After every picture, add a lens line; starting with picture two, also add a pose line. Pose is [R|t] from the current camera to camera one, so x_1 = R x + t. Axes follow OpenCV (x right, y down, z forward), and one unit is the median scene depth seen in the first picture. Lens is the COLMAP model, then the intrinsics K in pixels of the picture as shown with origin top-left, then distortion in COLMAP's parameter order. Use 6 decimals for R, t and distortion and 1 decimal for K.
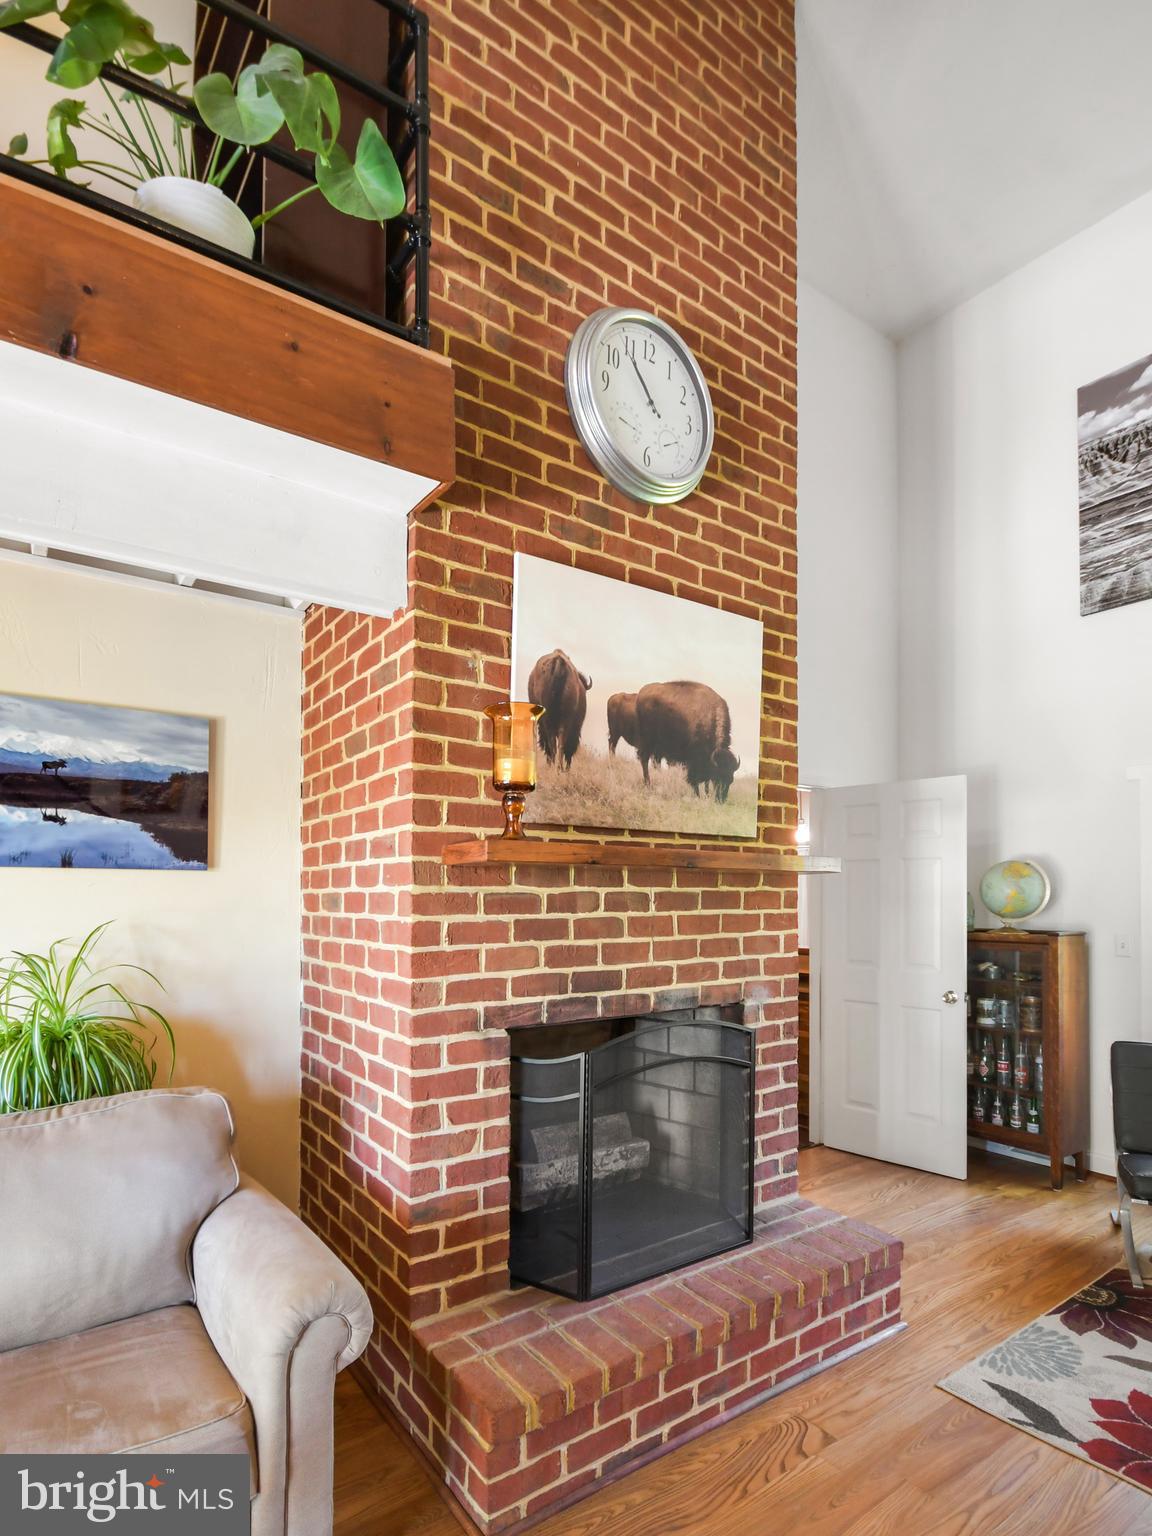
lens RADIAL K [[800.7, 0, 564.9], [0, 800.7, 893.5], [0, 0, 1]] dist [0.010994, -0.009041]
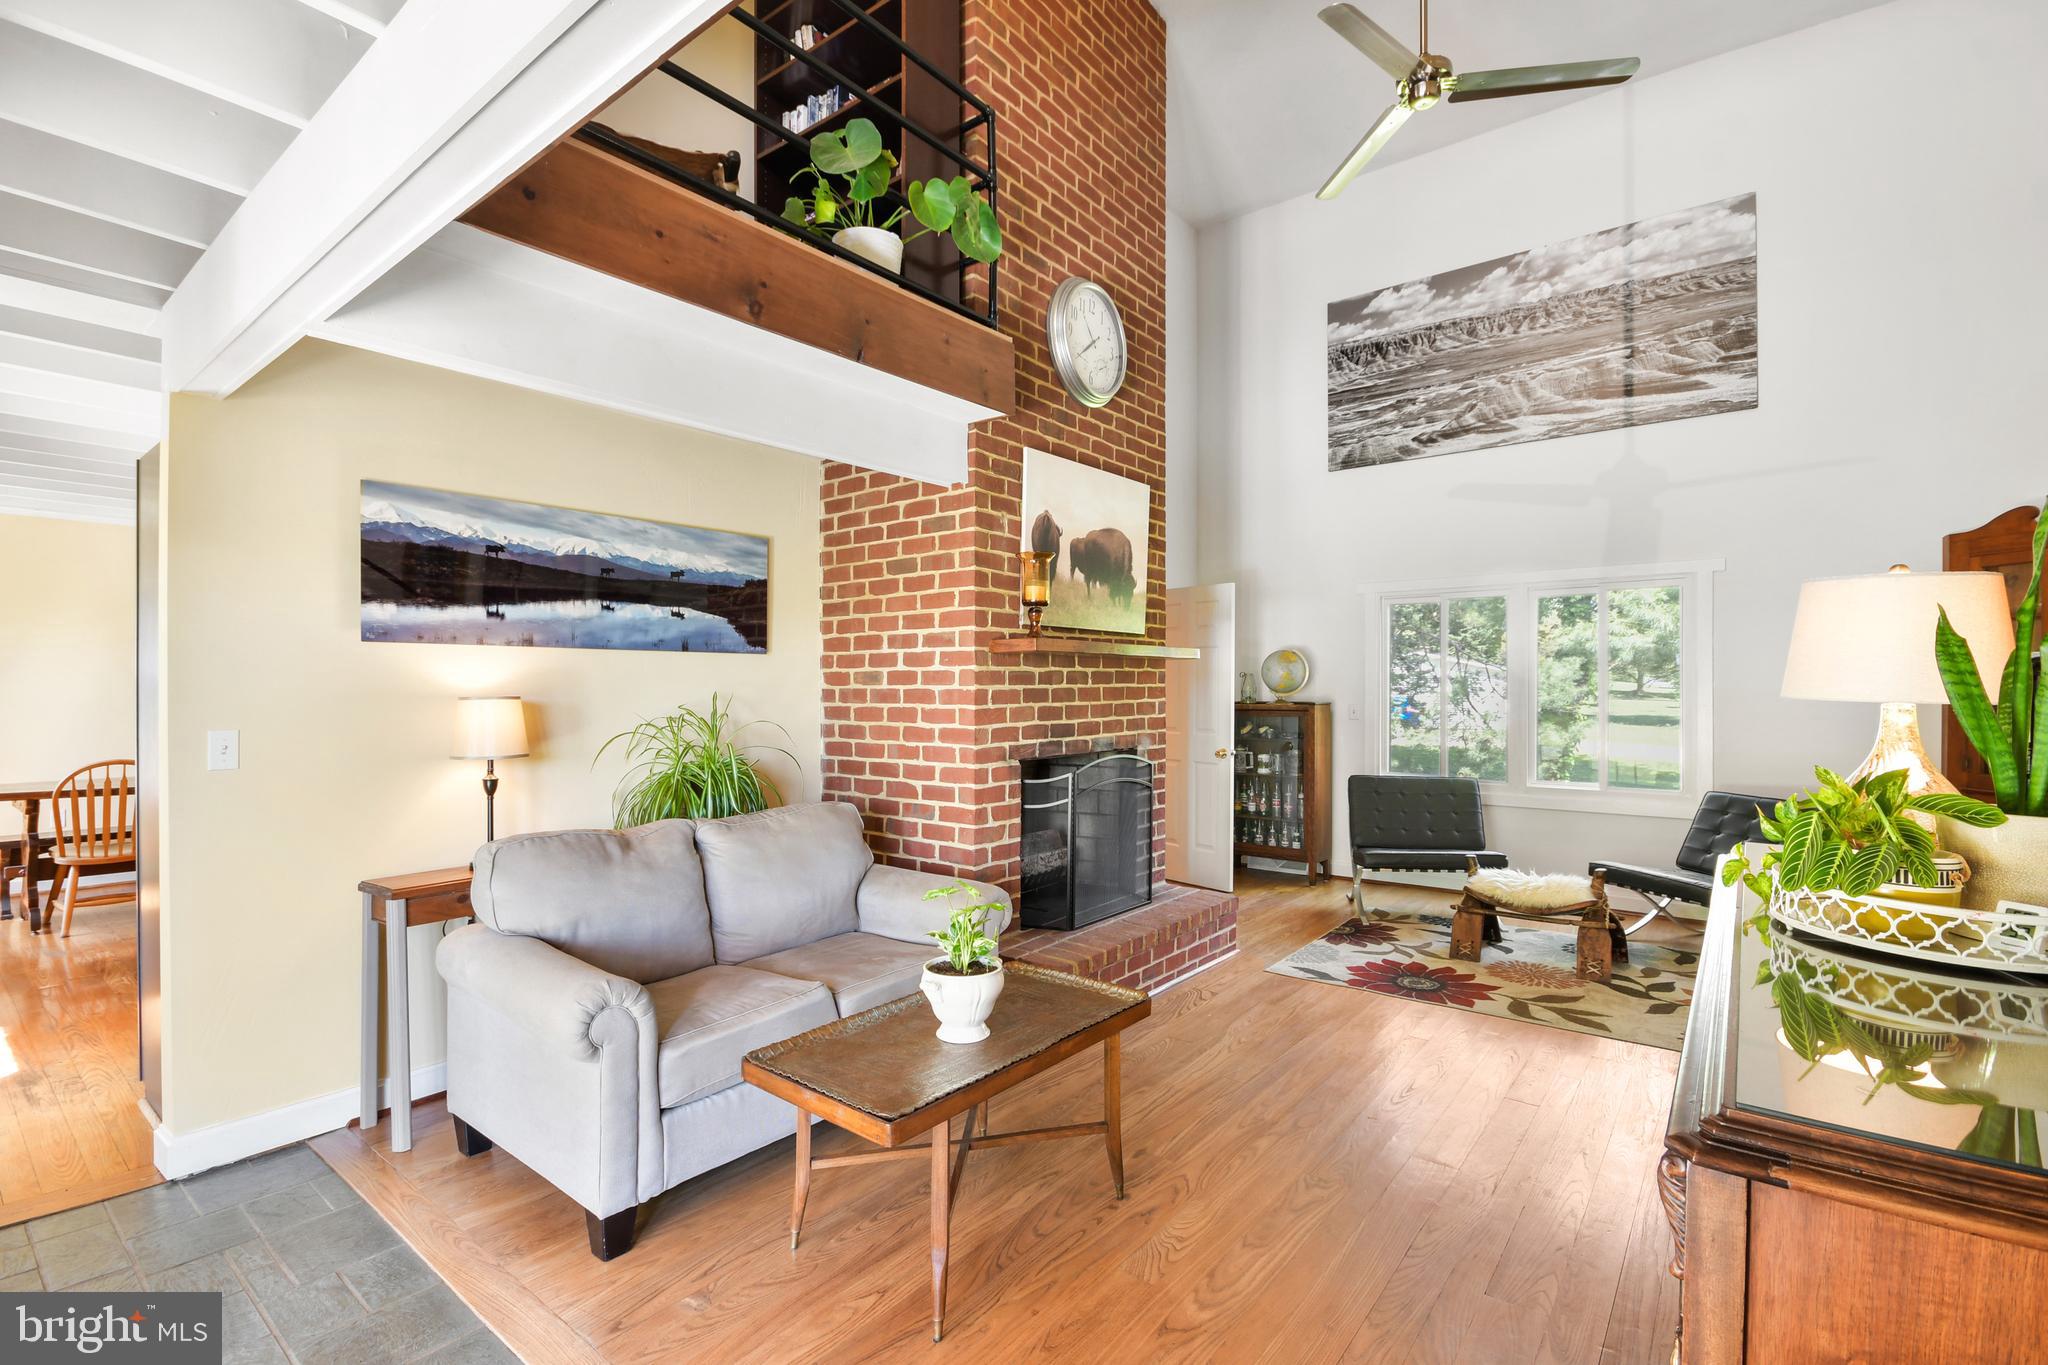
lens RADIAL K [[933.6, 0, 1019.8], [0, 933.6, 695.7], [0, 0, 1]] dist [0.003711, -0.002387]
pose [[0.959314, -0.003984, 0.282313, -0.515243], [-0.001354, 0.999824, 0.018709, 0.011456], [-0.282337, -0.018330, 0.959140, -0.633452]]
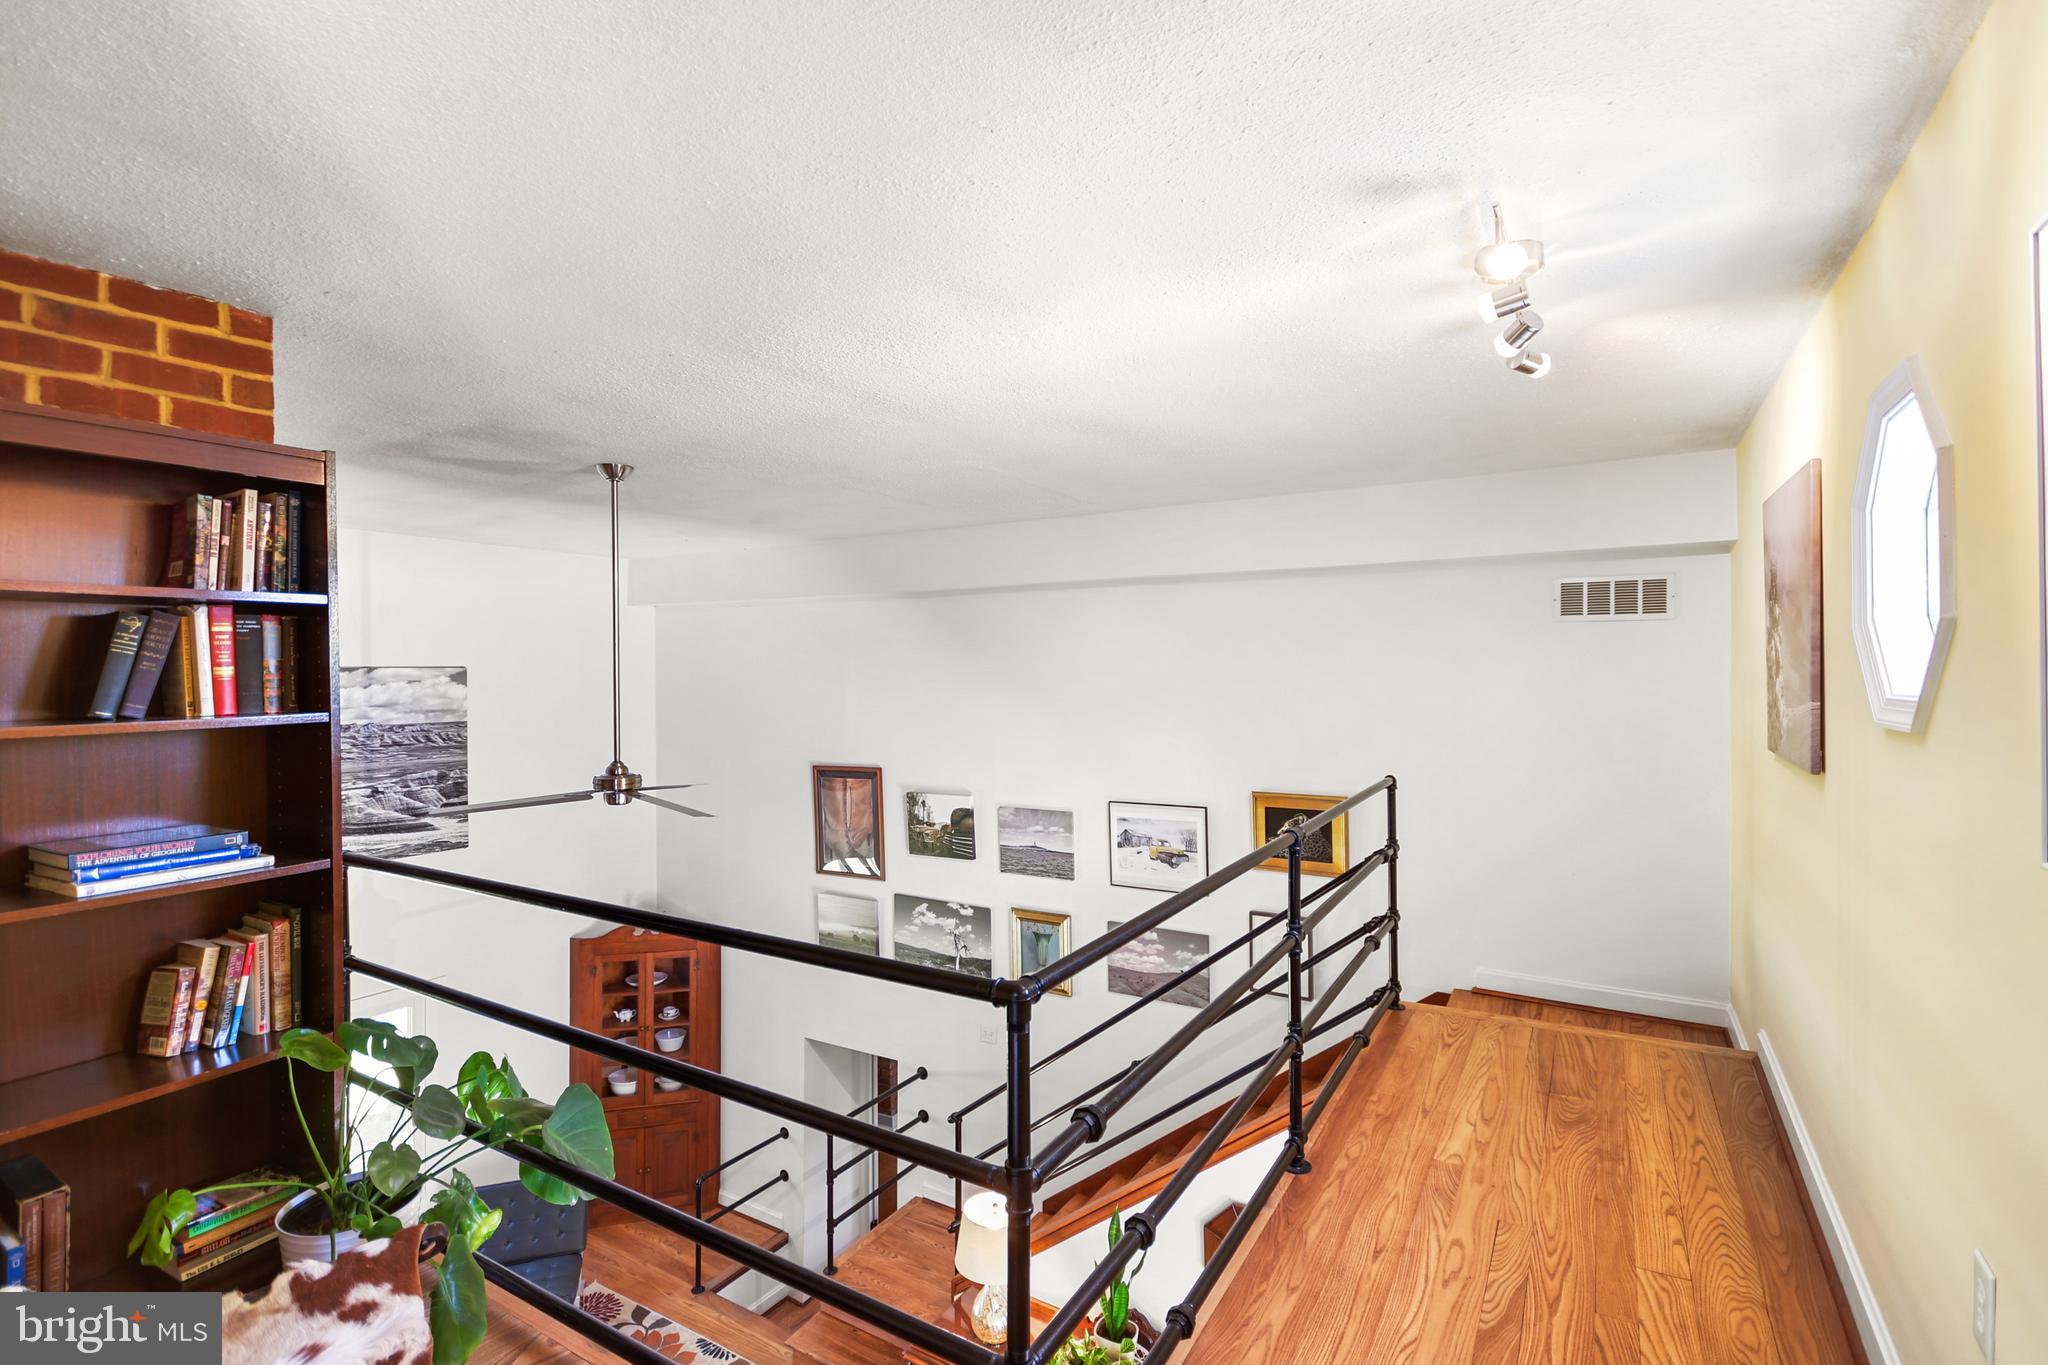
lens RADIAL K [[933.6, 0, 1041.2], [0, 933.6, 671.6], [0, 0, 1]] dist [0.003711, -0.002387]
pose [[-0.395871, -0.003241, 0.918301, -1.268170], [-0.021671, 0.999748, -0.005814, -1.067925], [-0.918051, -0.022202, -0.395841, 0.480111]]
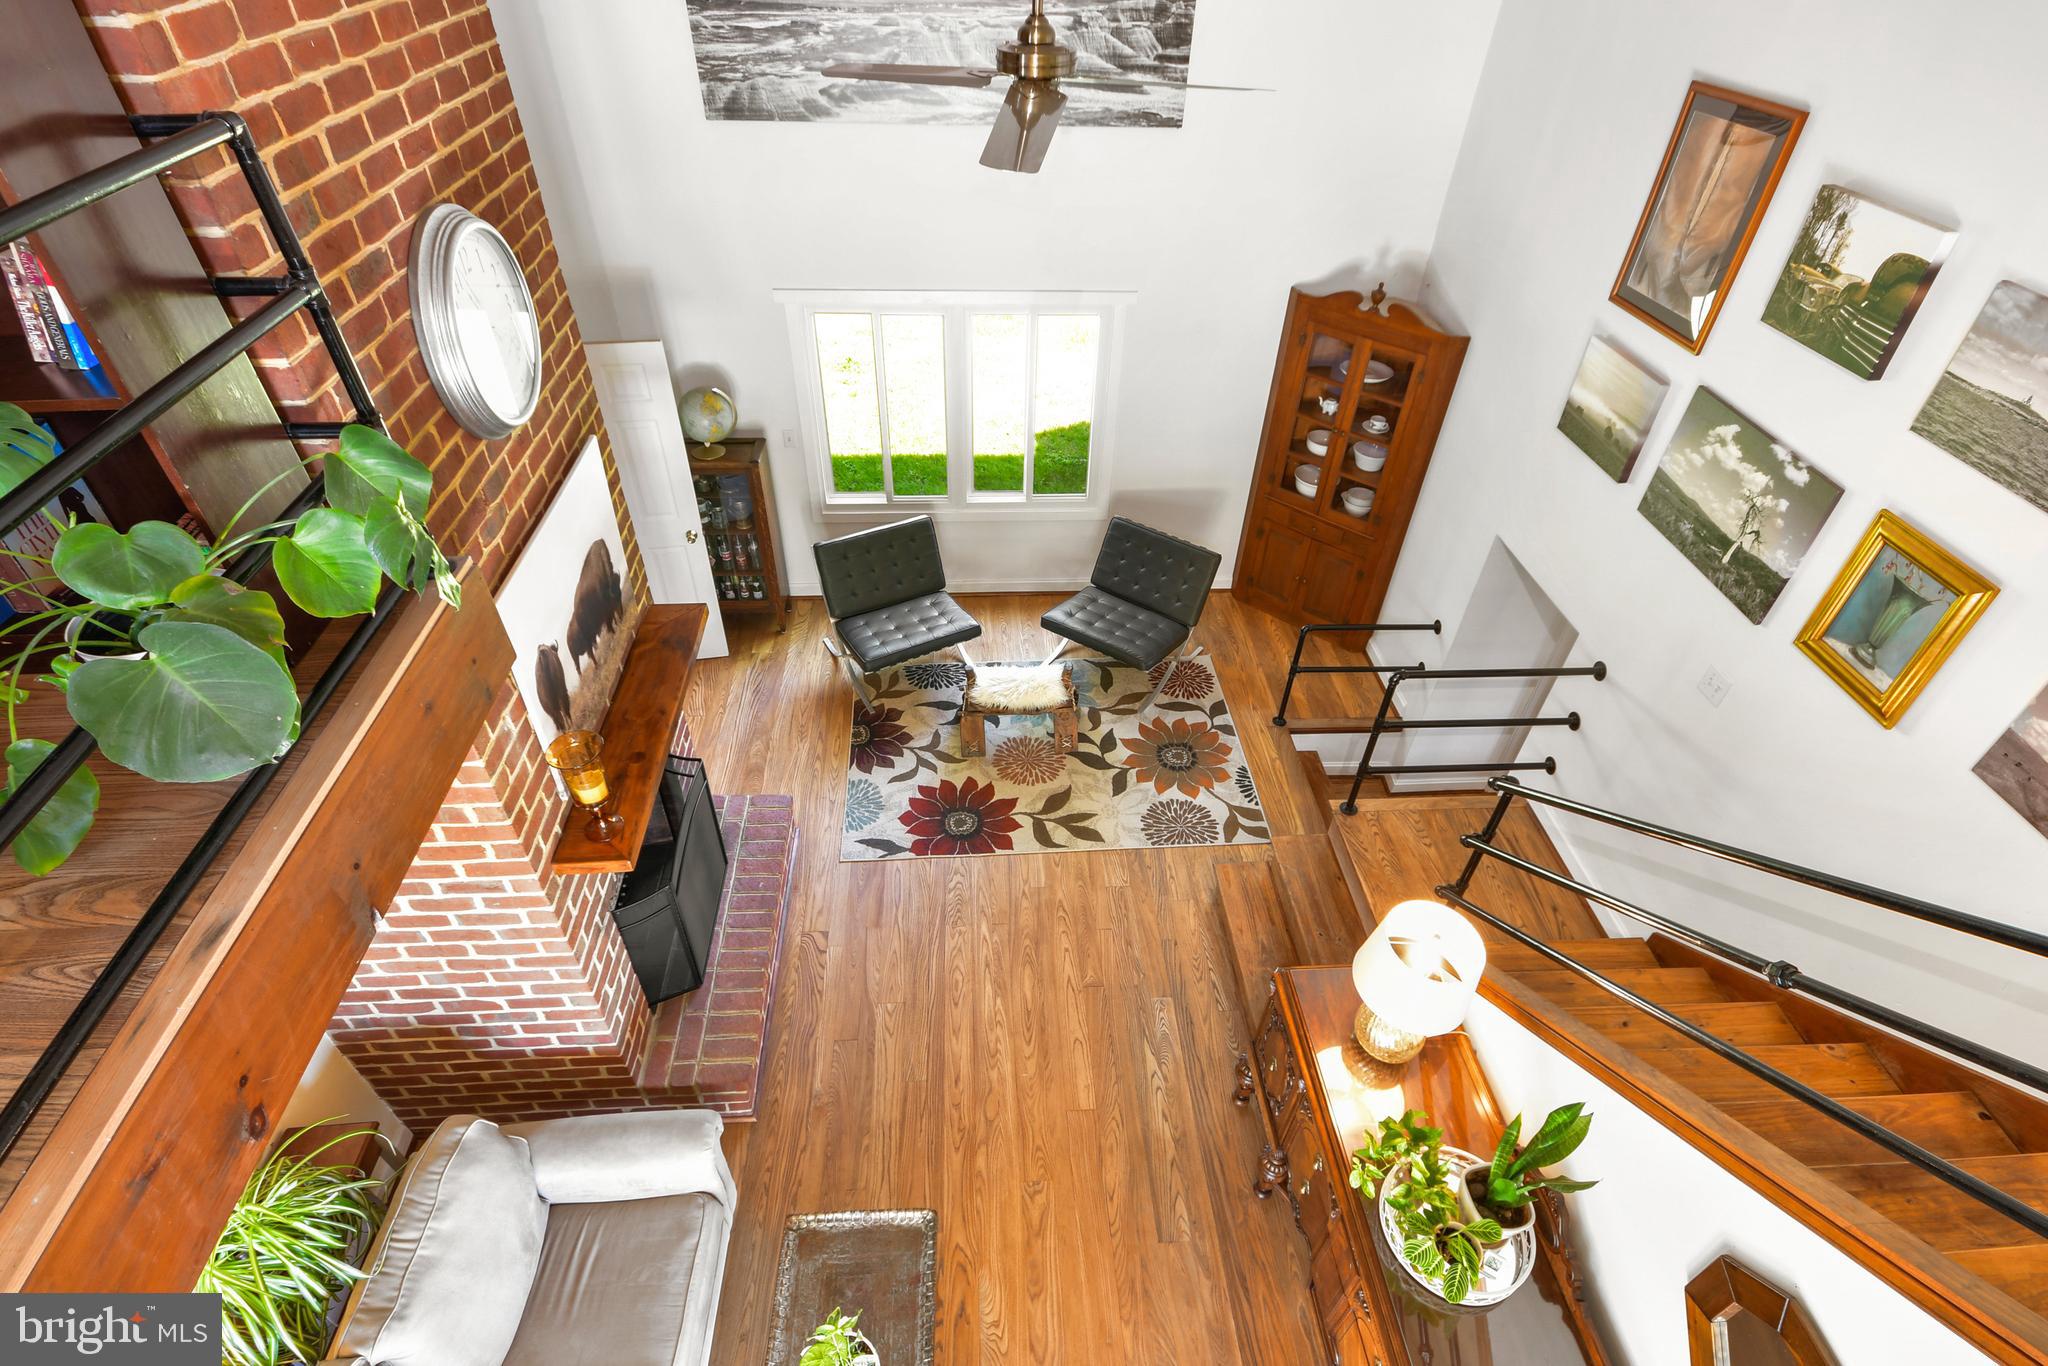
lens RADIAL K [[991.3, 0, 1040.7], [0, 991.3, 714.4], [0, 0, 1]] dist [0.005874, -0.002071]
pose [[0.517016, -0.560129, 0.647263, -0.511238], [-0.047730, 0.736128, 0.675157, -1.055012], [-0.854644, -0.379962, 0.353855, -0.038722]]
